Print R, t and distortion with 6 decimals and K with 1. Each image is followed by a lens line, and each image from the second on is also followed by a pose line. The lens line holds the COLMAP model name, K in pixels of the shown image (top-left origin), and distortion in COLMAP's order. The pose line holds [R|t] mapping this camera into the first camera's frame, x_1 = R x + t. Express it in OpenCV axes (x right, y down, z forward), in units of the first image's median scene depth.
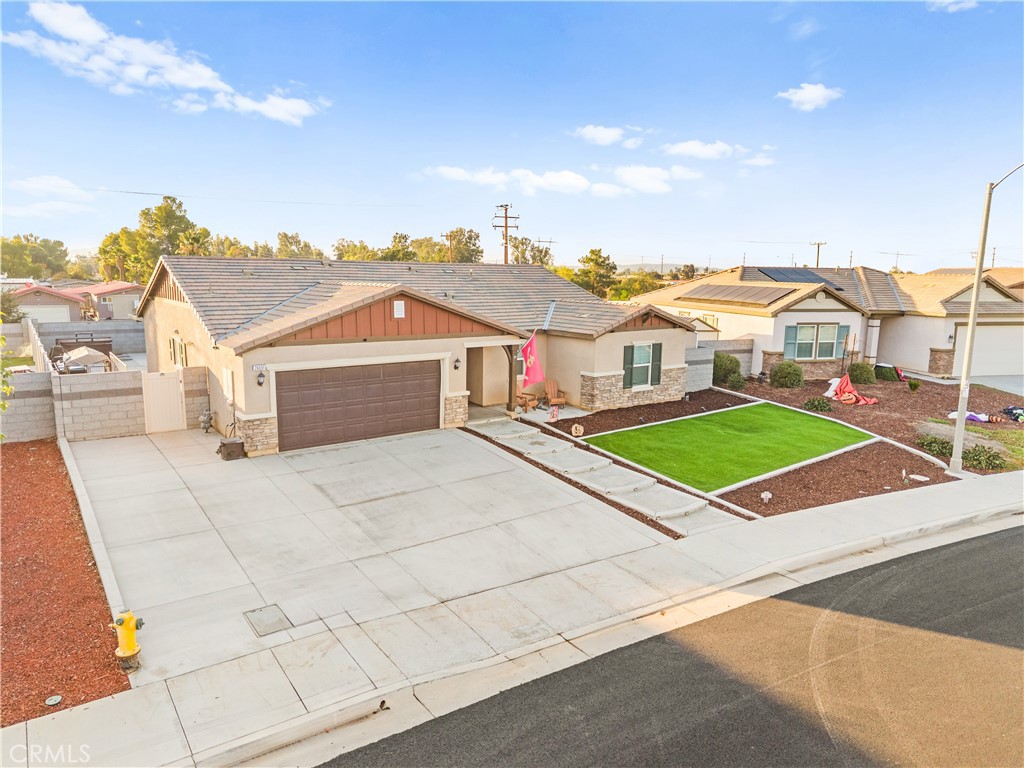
lens RADIAL K [[652.0, 0, 509.7], [0, 652.0, 417.8], [0, 0, 1]] dist [0.054112, -0.048498]
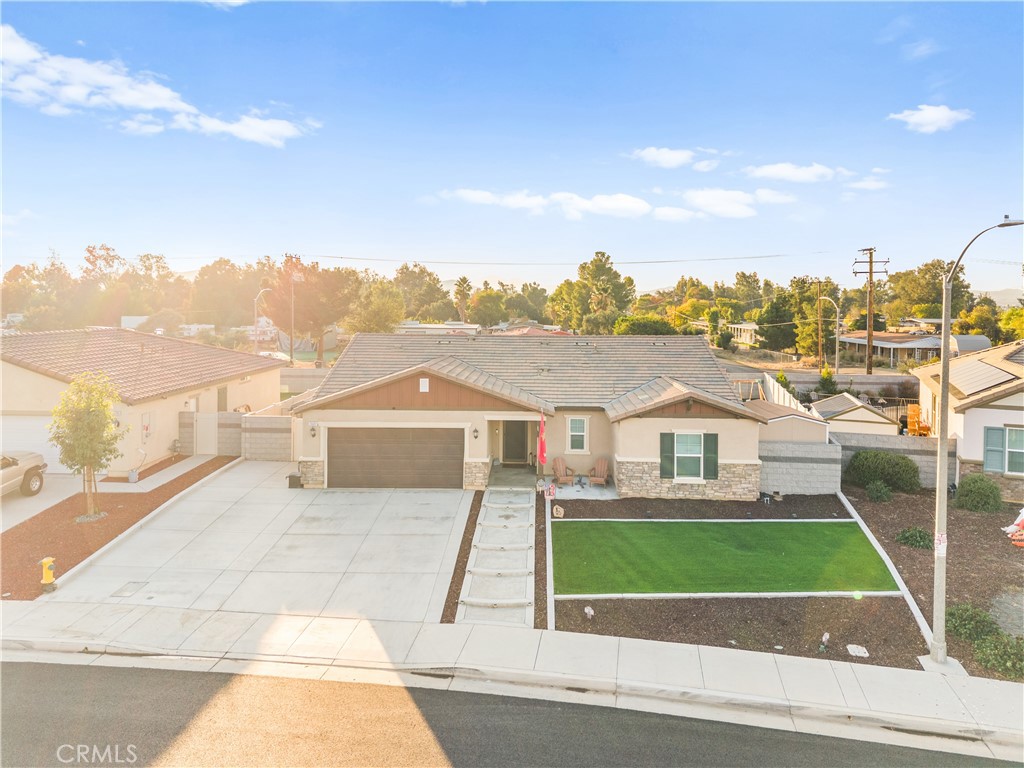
lens RADIAL K [[688.5, 0, 512.0], [0, 688.5, 384.0], [0, 0, 1]] dist [0.005579, -0.004447]
pose [[0.789410, 0.061785, -0.610749, 0.606439], [-0.128899, 0.989425, -0.066512, -0.085641], [0.600180, 0.131230, 0.789026, 0.073705]]
